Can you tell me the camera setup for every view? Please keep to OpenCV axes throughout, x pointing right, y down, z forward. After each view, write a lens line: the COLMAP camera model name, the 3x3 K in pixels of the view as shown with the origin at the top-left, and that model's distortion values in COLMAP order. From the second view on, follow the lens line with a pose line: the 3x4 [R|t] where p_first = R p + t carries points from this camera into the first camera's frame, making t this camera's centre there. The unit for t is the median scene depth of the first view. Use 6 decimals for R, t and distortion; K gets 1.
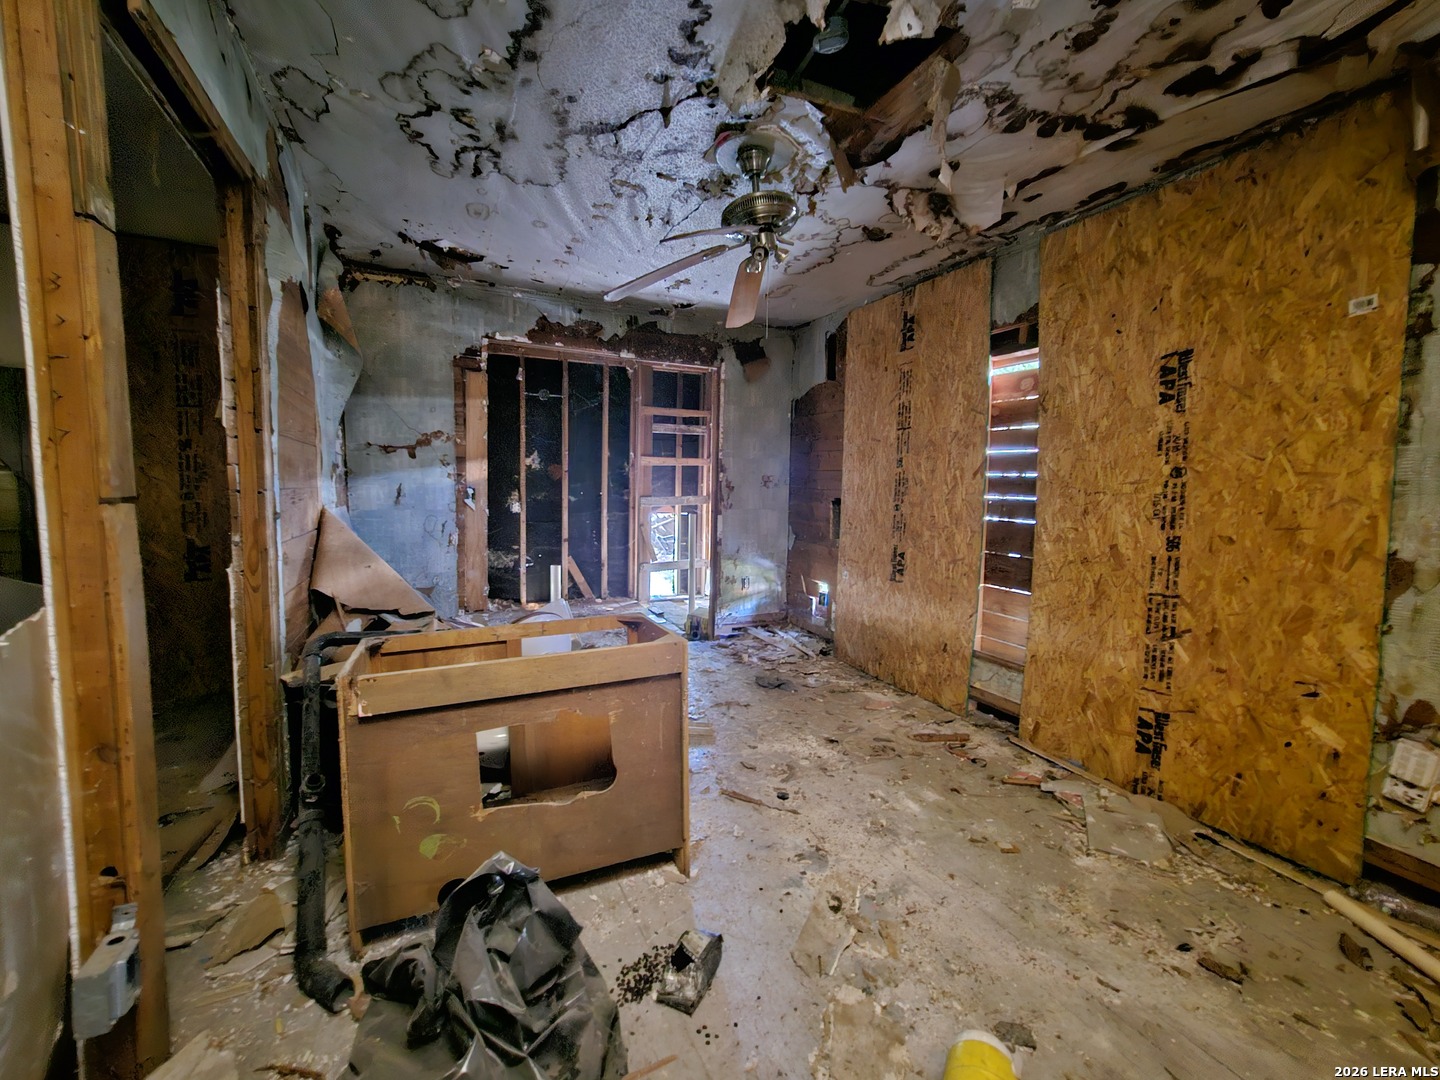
lens RADIAL K [[585.2, 0, 718.7], [0, 585.2, 535.7], [0, 0, 1]] dist [0.000690, 0.000019]
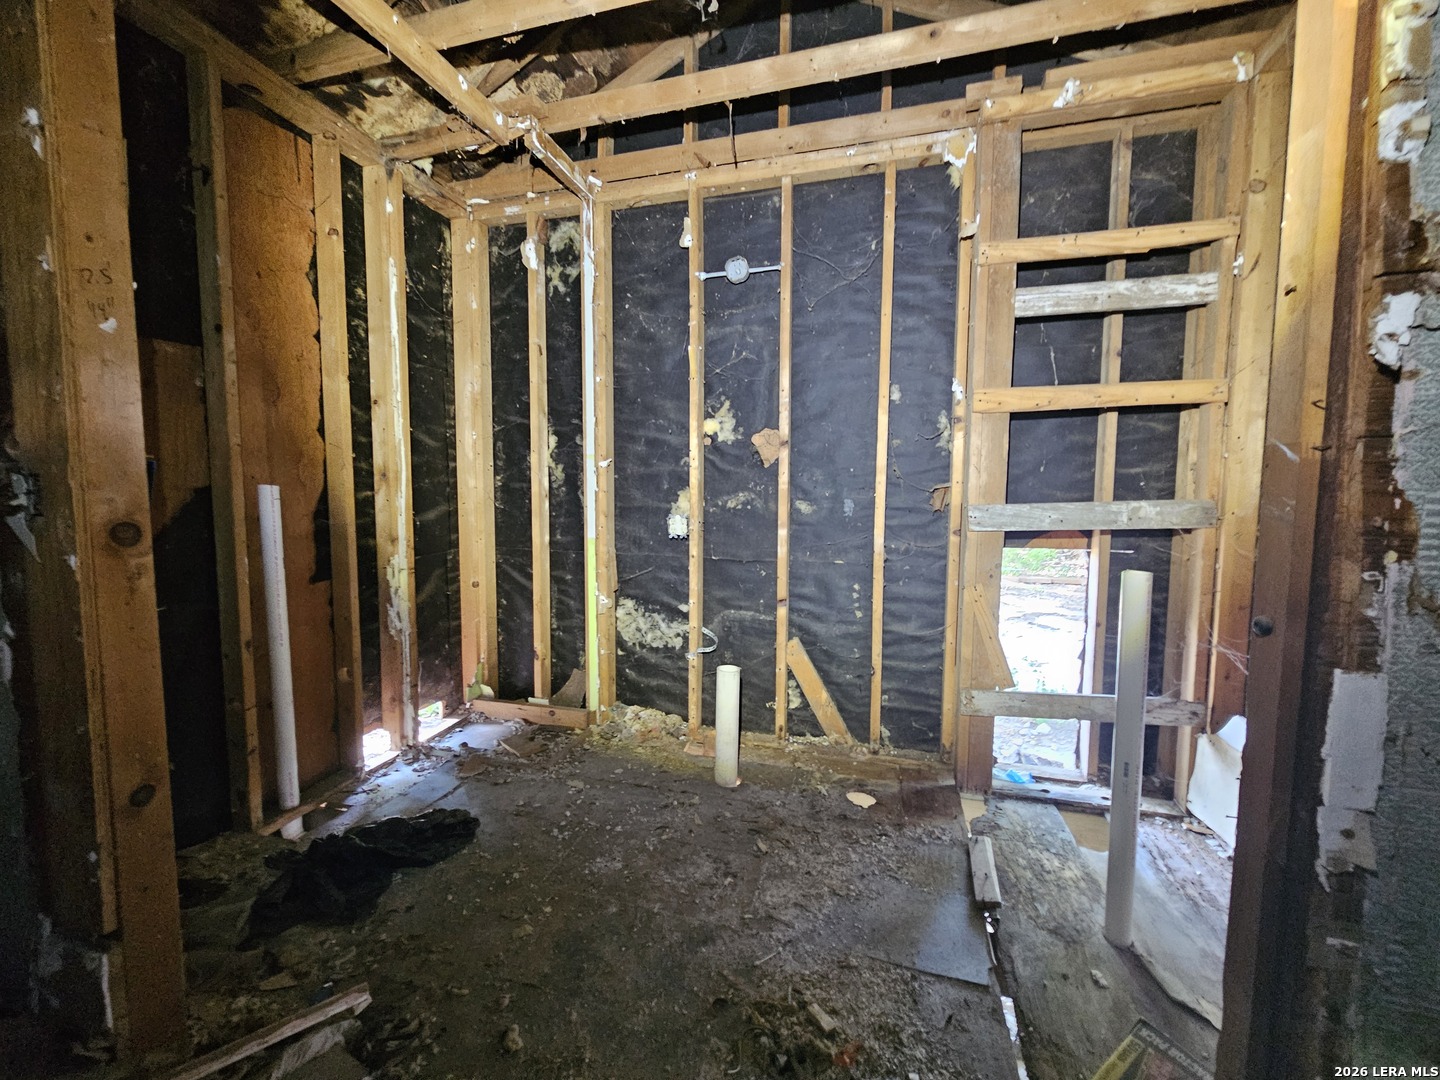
lens RADIAL K [[585.2, 0, 713.8], [0, 585.2, 540.2], [0, 0, 1]] dist [0.000690, 0.000019]
pose [[0.759481, 0.033640, -0.649659, -0.019643], [-0.041365, 0.999138, 0.003379, -0.037193], [0.649213, 0.024307, 0.760218, 0.627665]]
